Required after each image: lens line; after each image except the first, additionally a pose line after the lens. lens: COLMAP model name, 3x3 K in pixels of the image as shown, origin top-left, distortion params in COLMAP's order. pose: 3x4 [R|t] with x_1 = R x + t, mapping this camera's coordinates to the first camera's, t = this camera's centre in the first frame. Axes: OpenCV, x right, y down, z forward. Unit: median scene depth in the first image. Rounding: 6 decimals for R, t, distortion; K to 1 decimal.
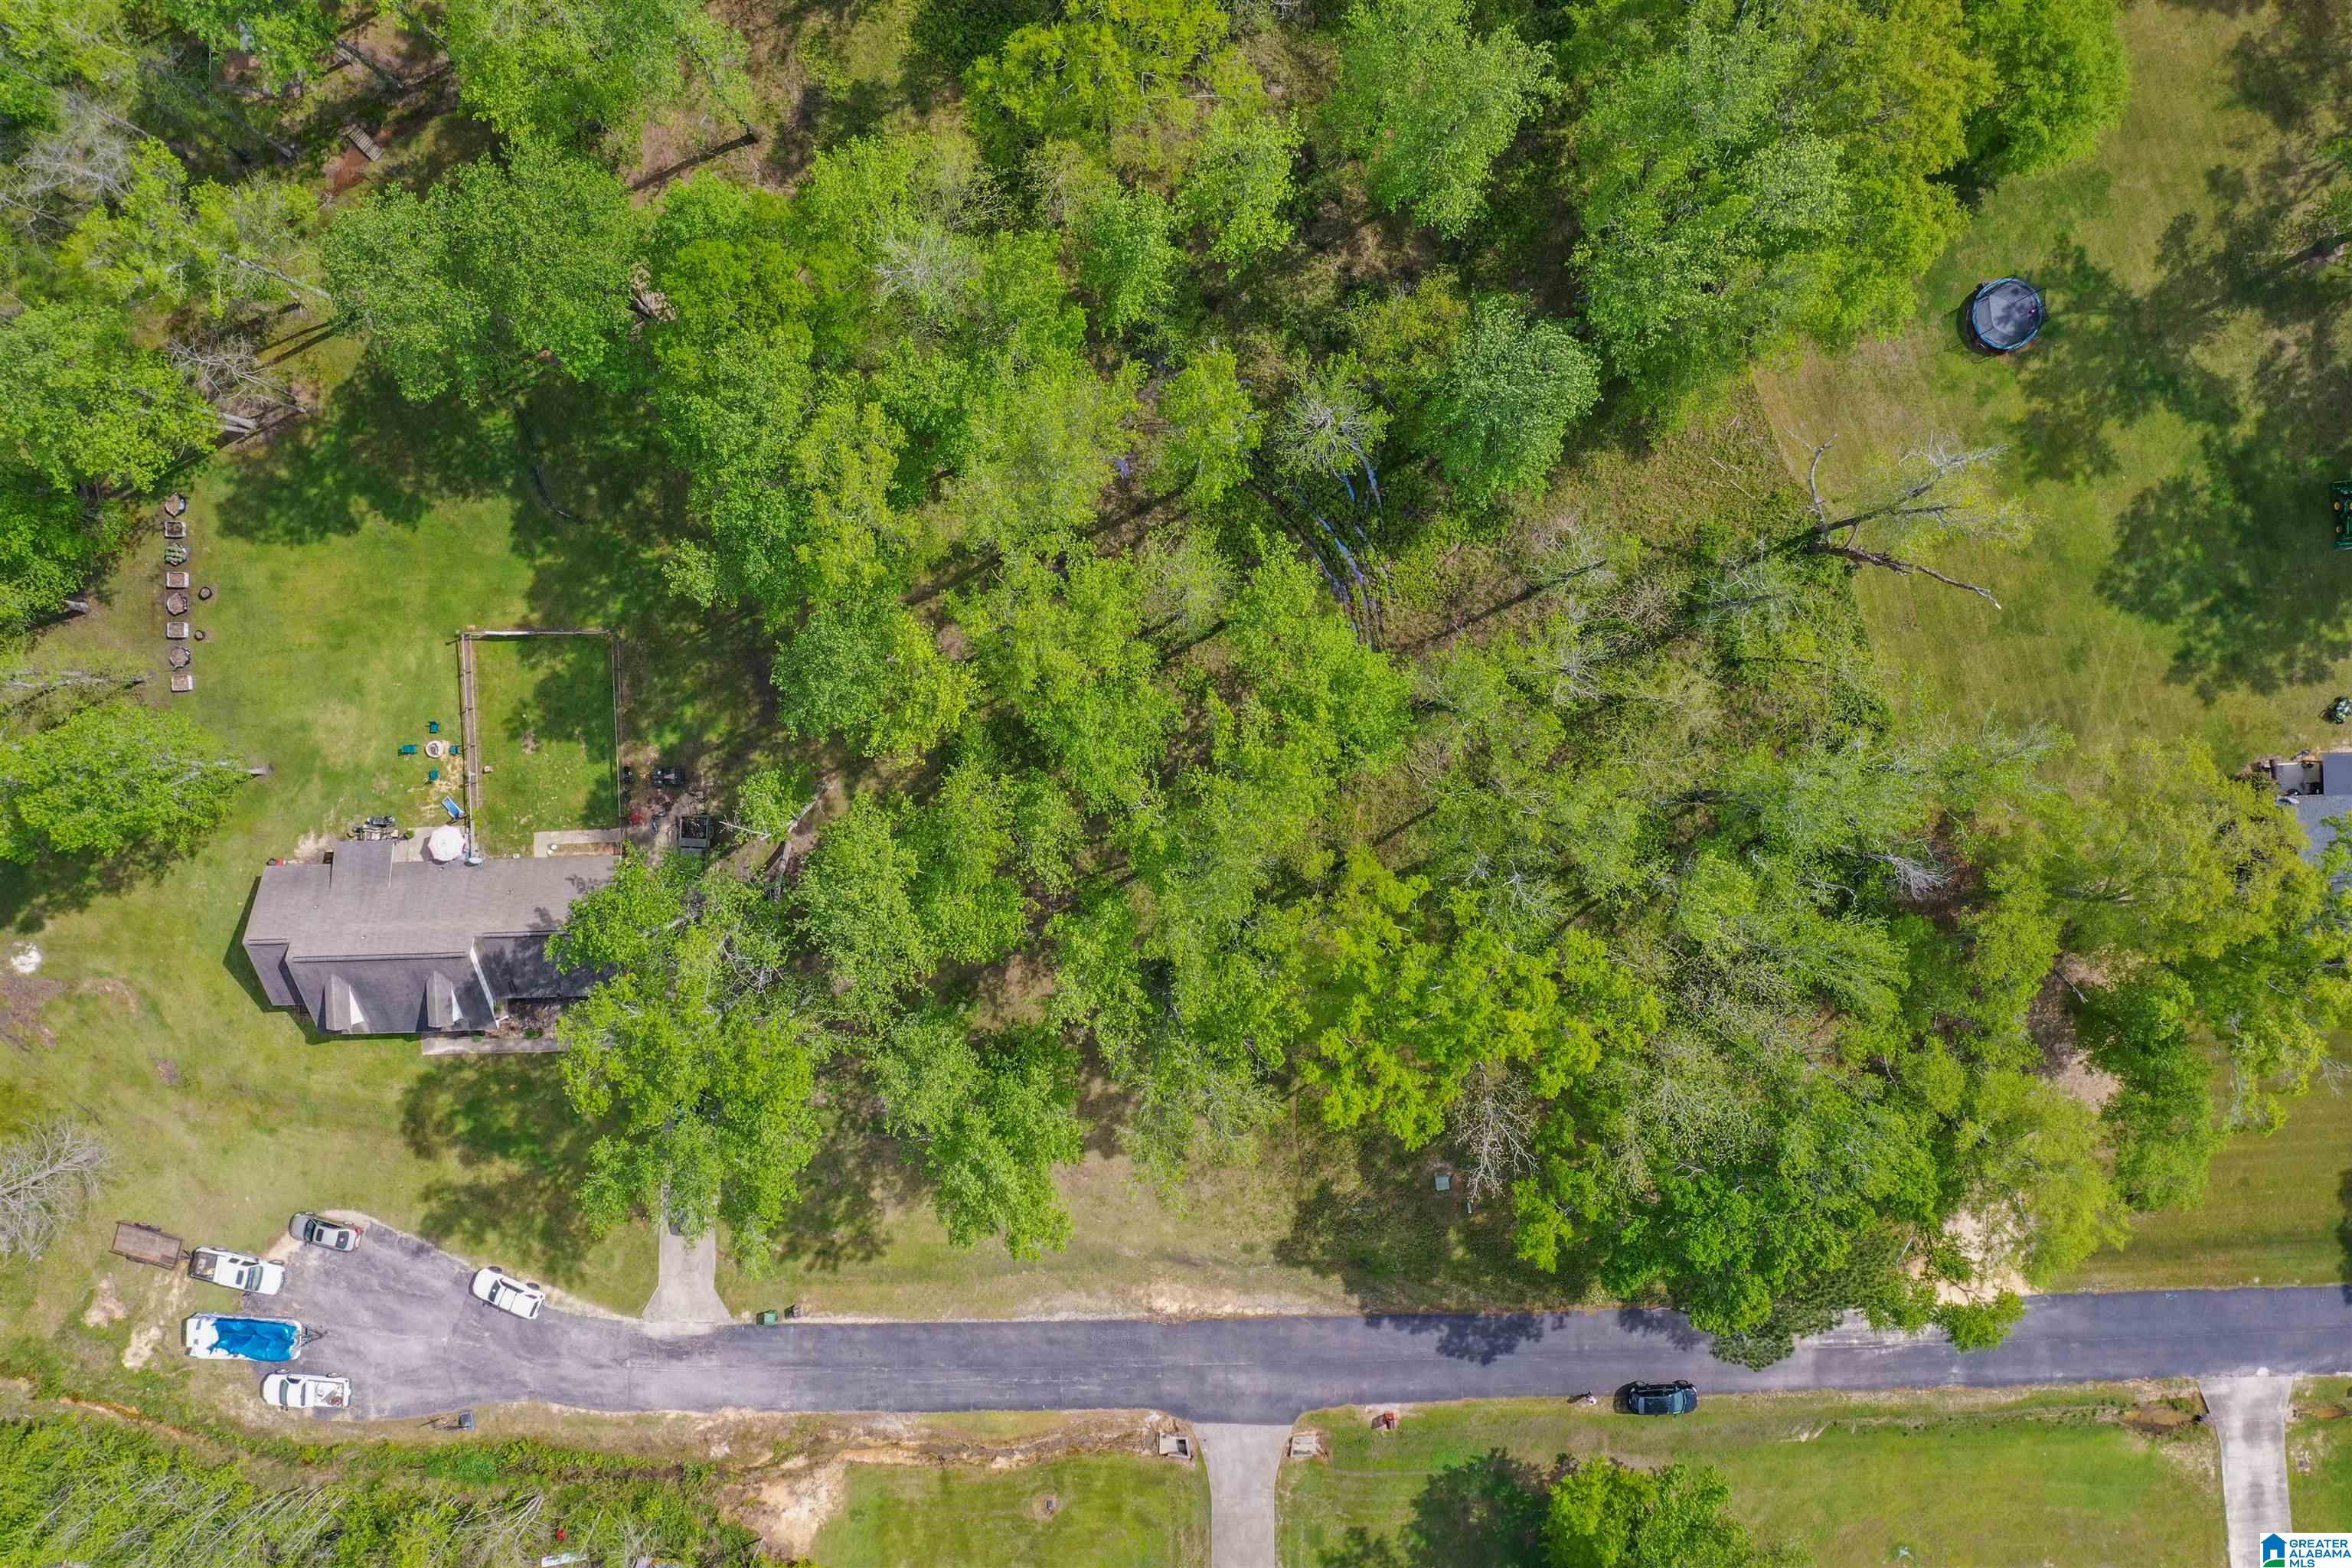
lens RADIAL K [[1843.4, 0, 1192.4], [0, 1843.4, 785.1], [0, 0, 1]] dist [0.013882, -0.008140]
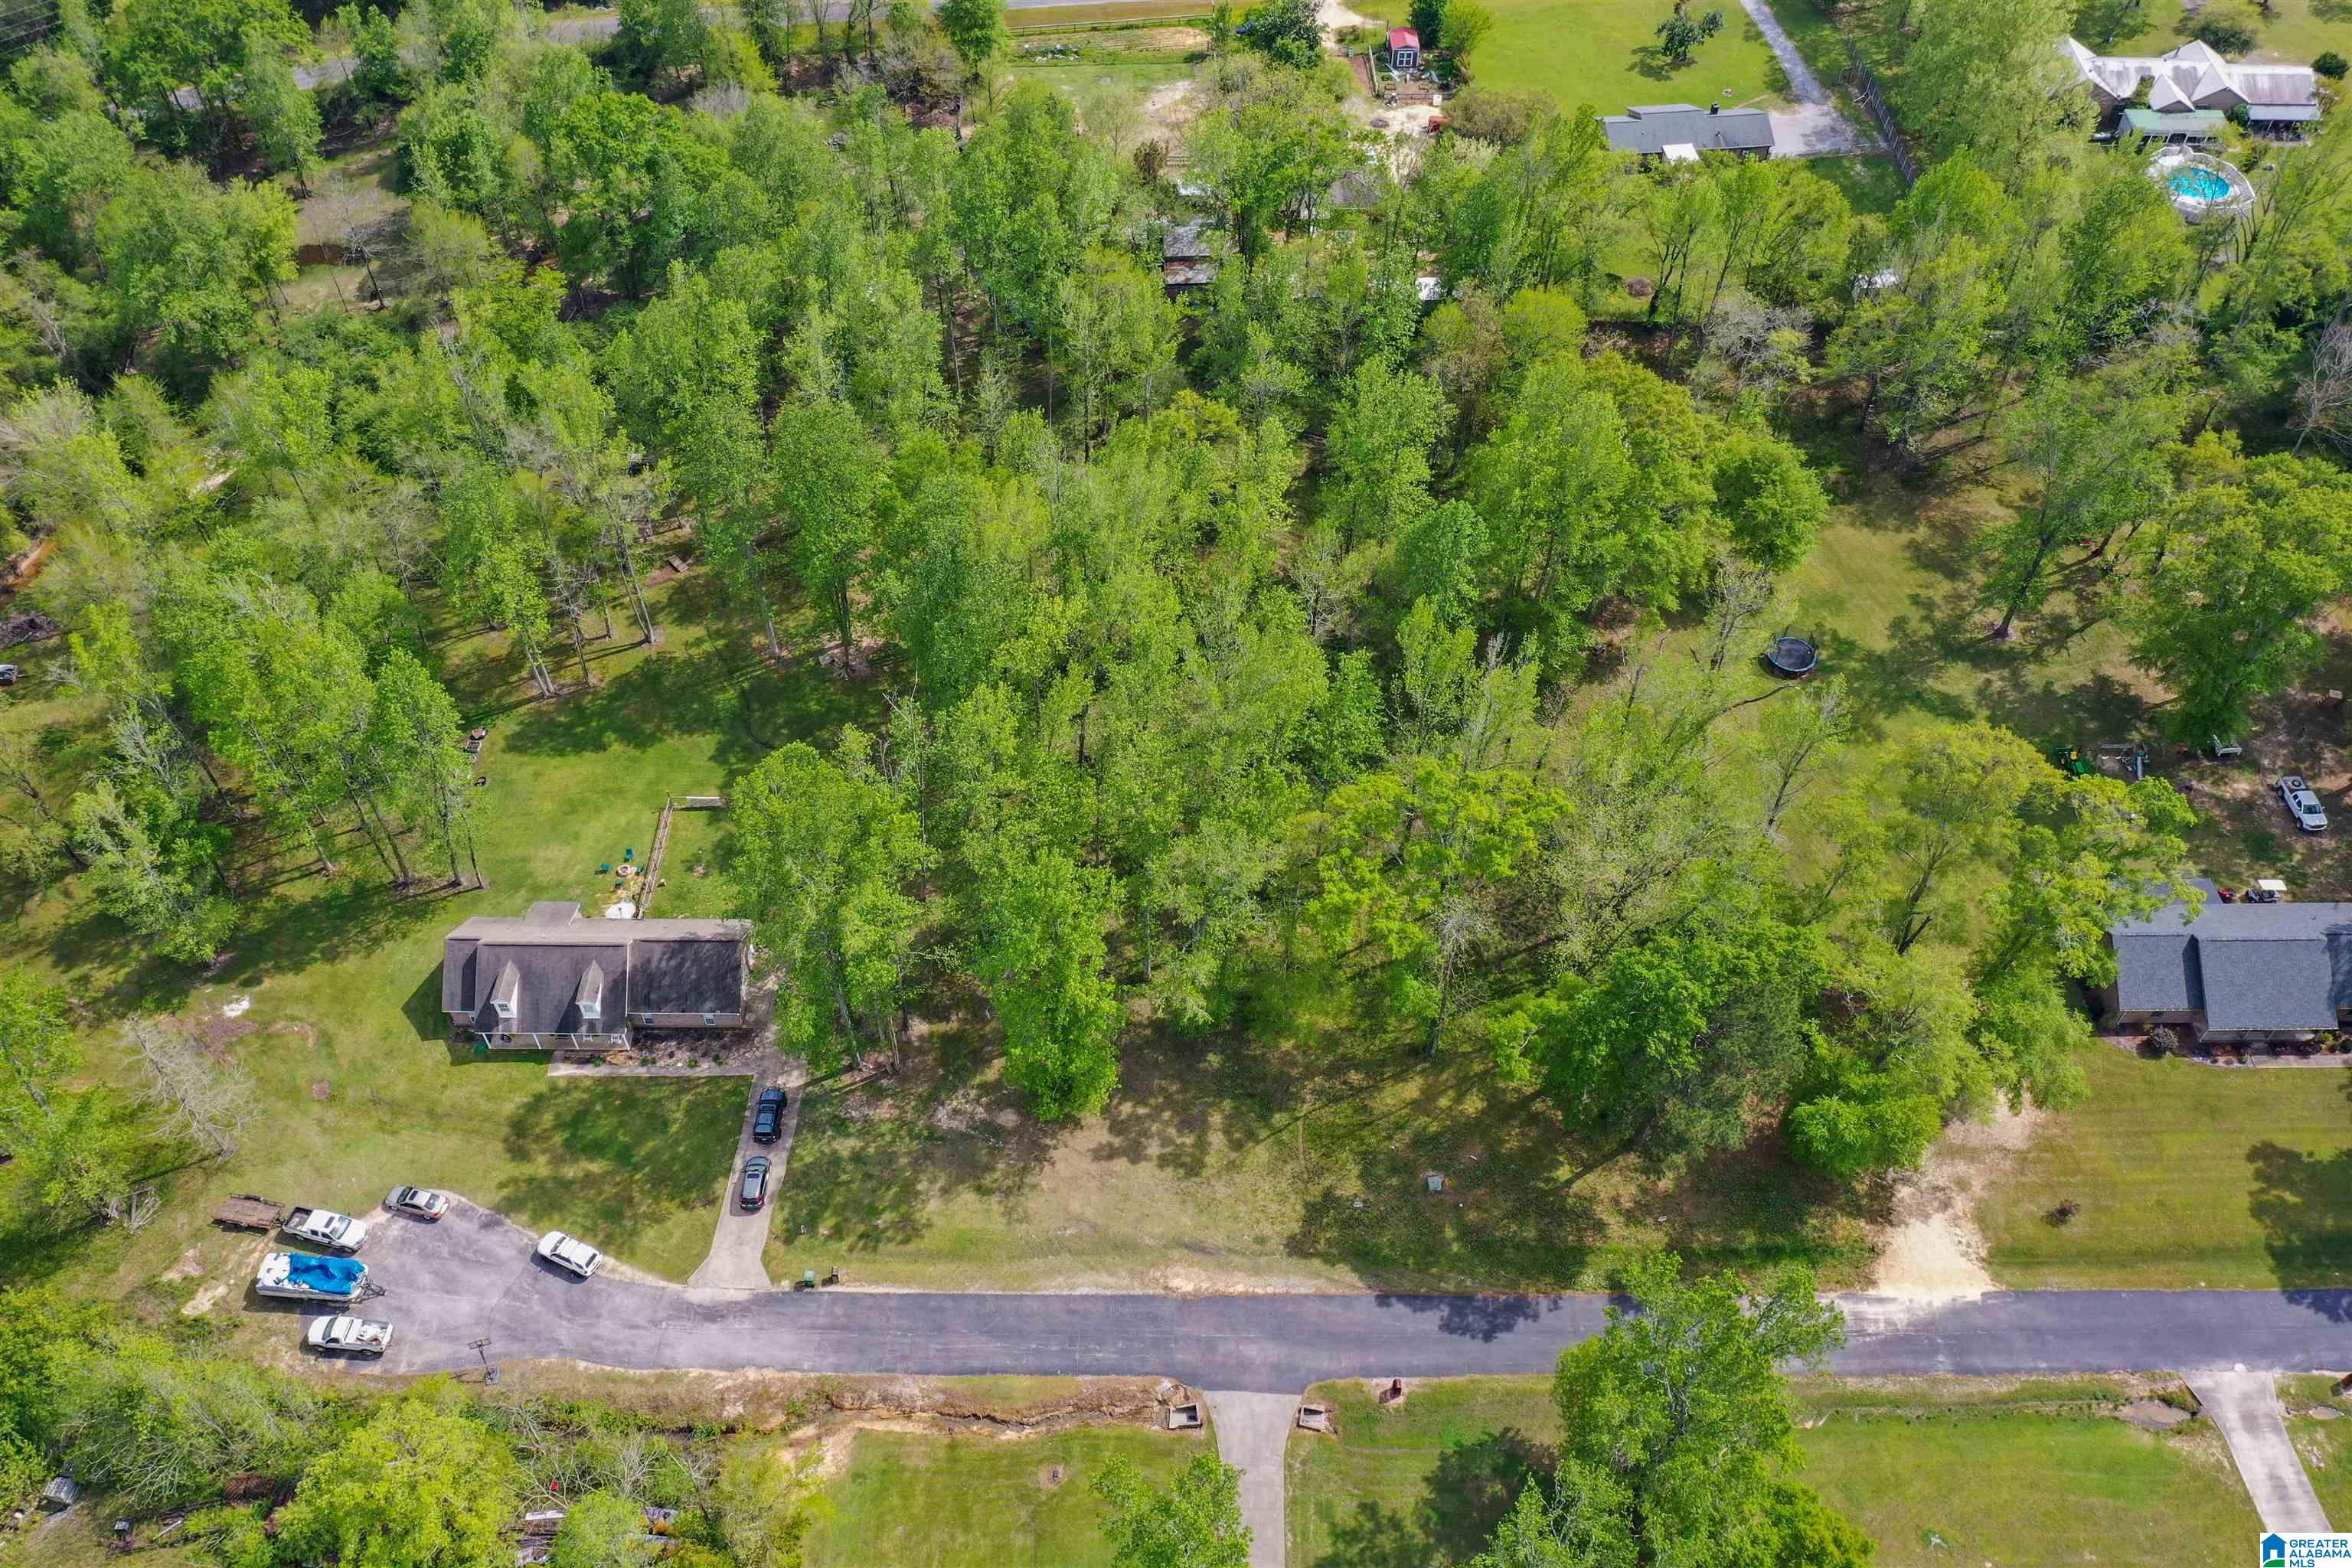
lens RADIAL K [[1843.4, 0, 1184.9], [0, 1843.4, 787.8], [0, 0, 1]] dist [0.013882, -0.008140]
pose [[0.999339, 0.032544, -0.016214, -0.004383], [-0.034755, 0.723989, -0.688936, 0.806965], [-0.010682, 0.689044, 0.724641, 0.033565]]
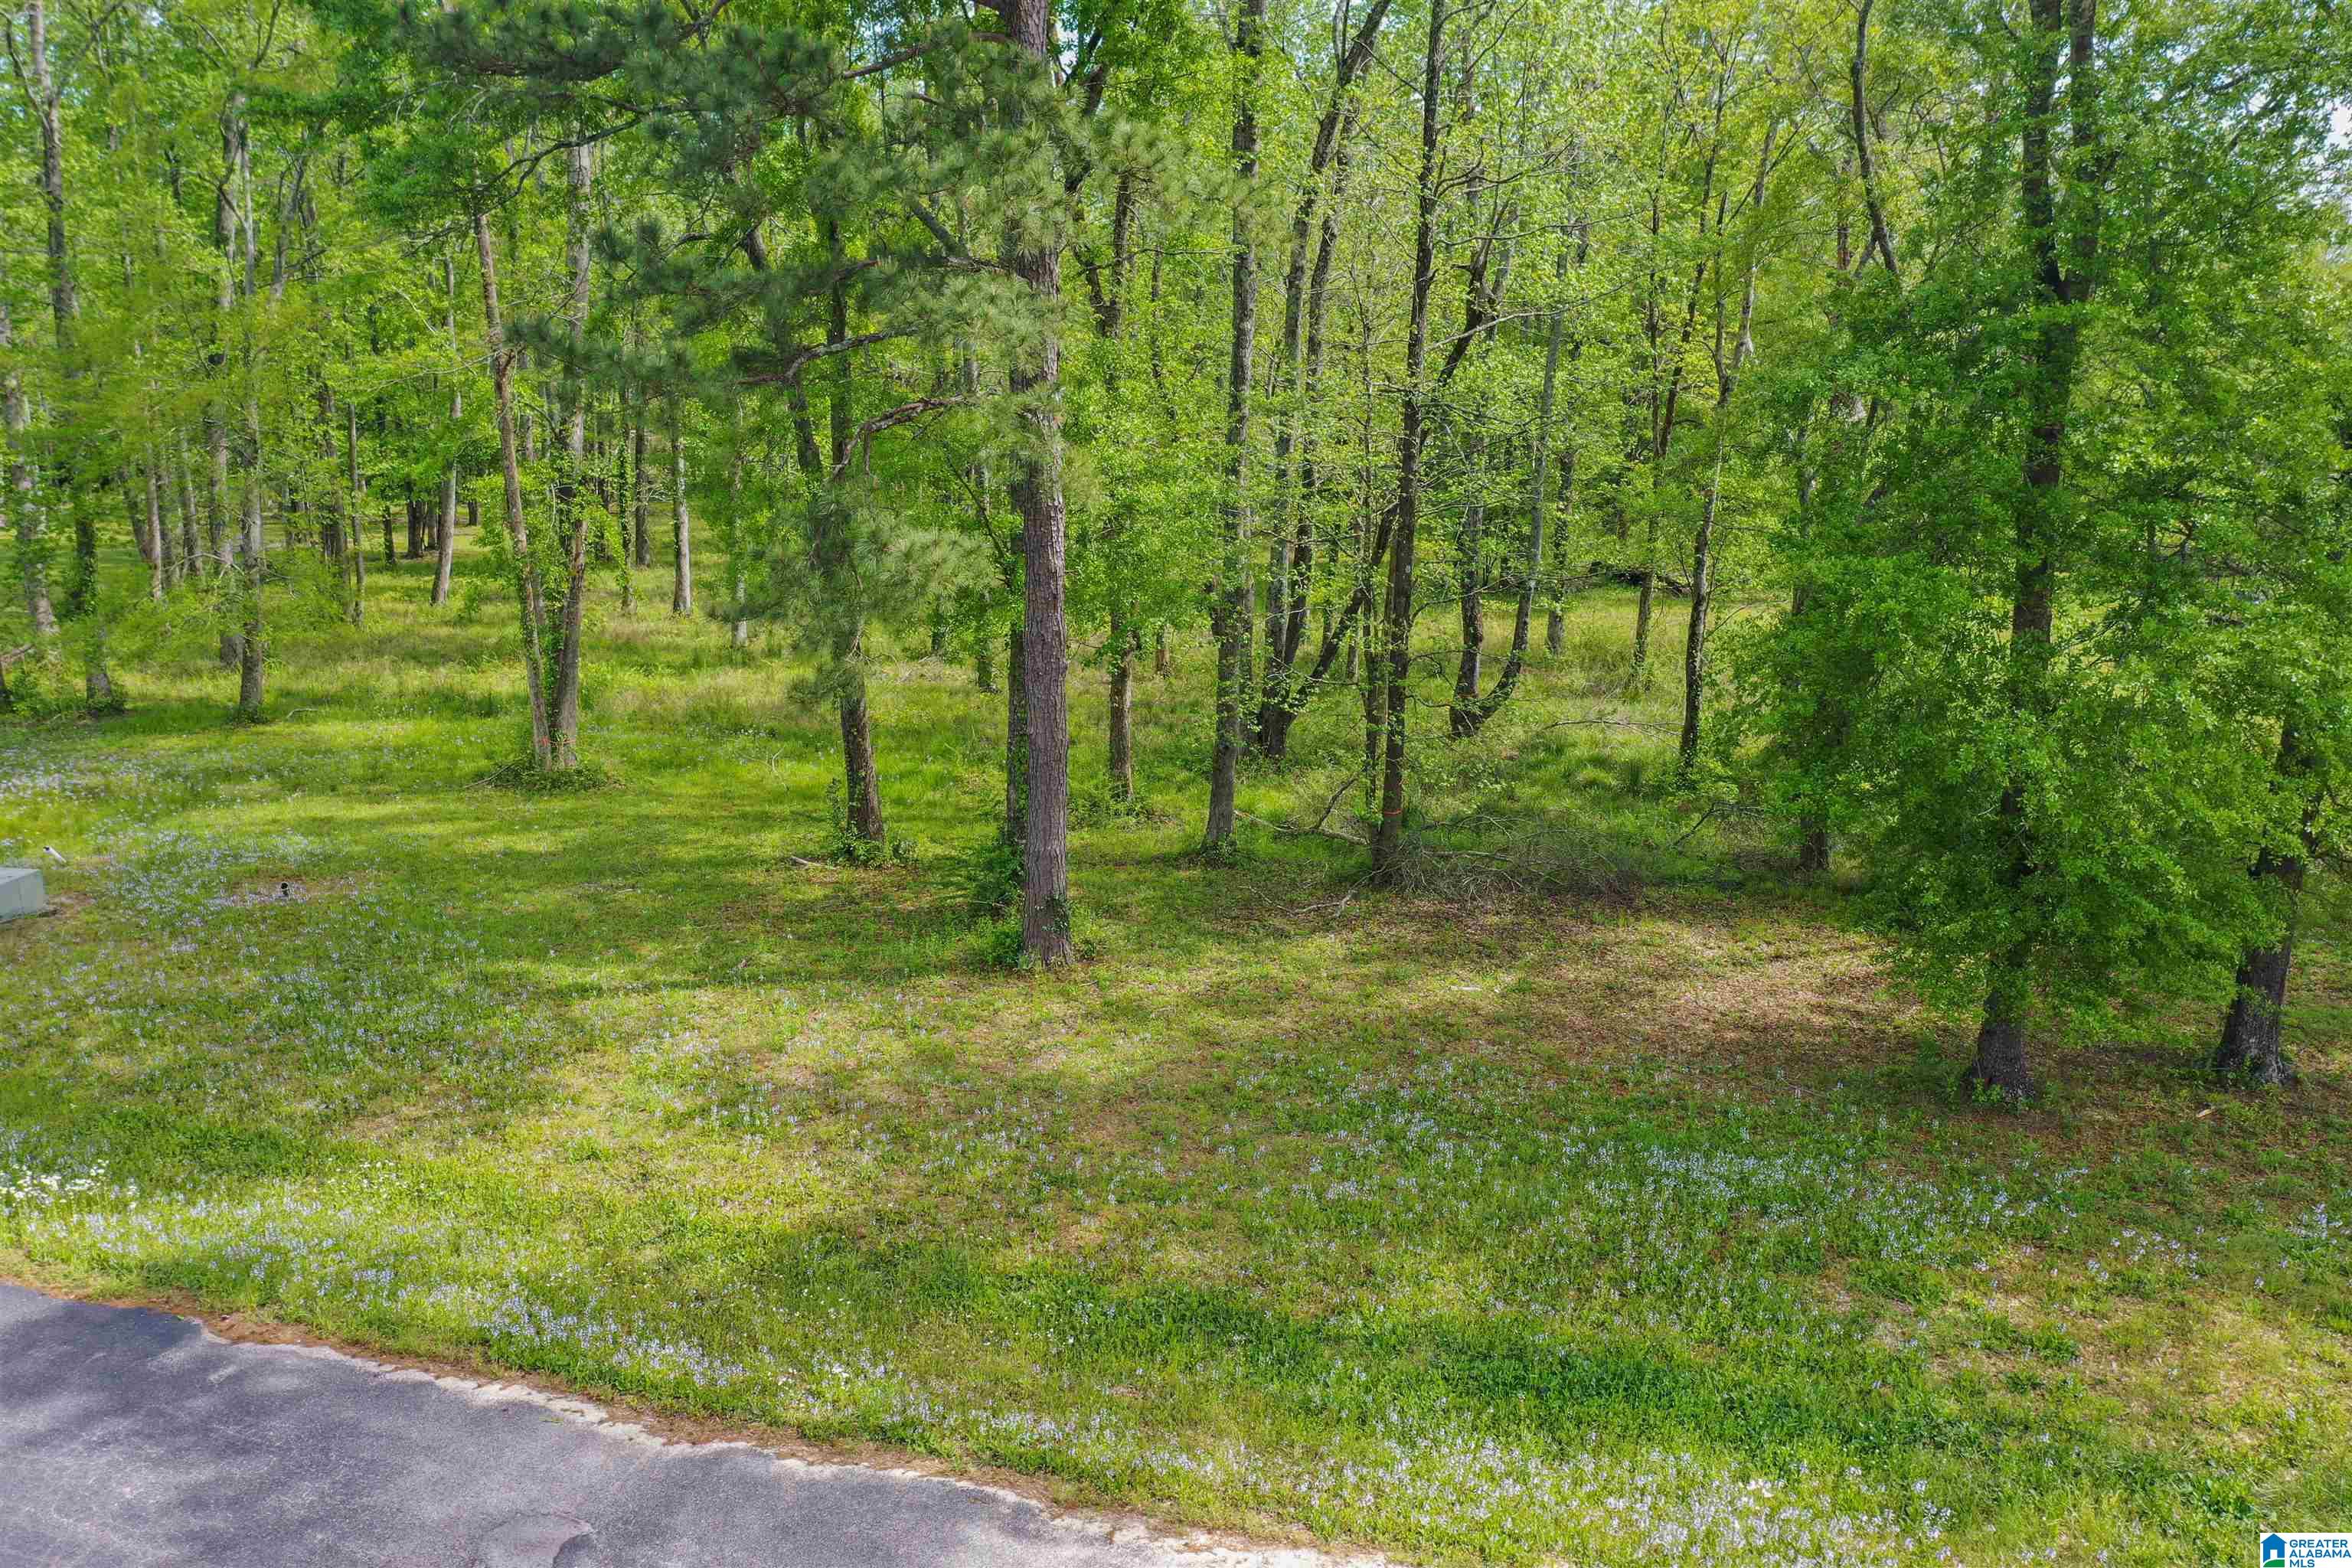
lens RADIAL K [[1843.4, 0, 1163.2], [0, 1843.4, 788.6], [0, 0, 1]] dist [0.013882, -0.008140]
pose [[0.933688, 0.110303, -0.340675, 0.340801], [-0.355569, 0.172970, -0.918505, 0.367140], [-0.042387, 0.978731, 0.200720, 0.929704]]
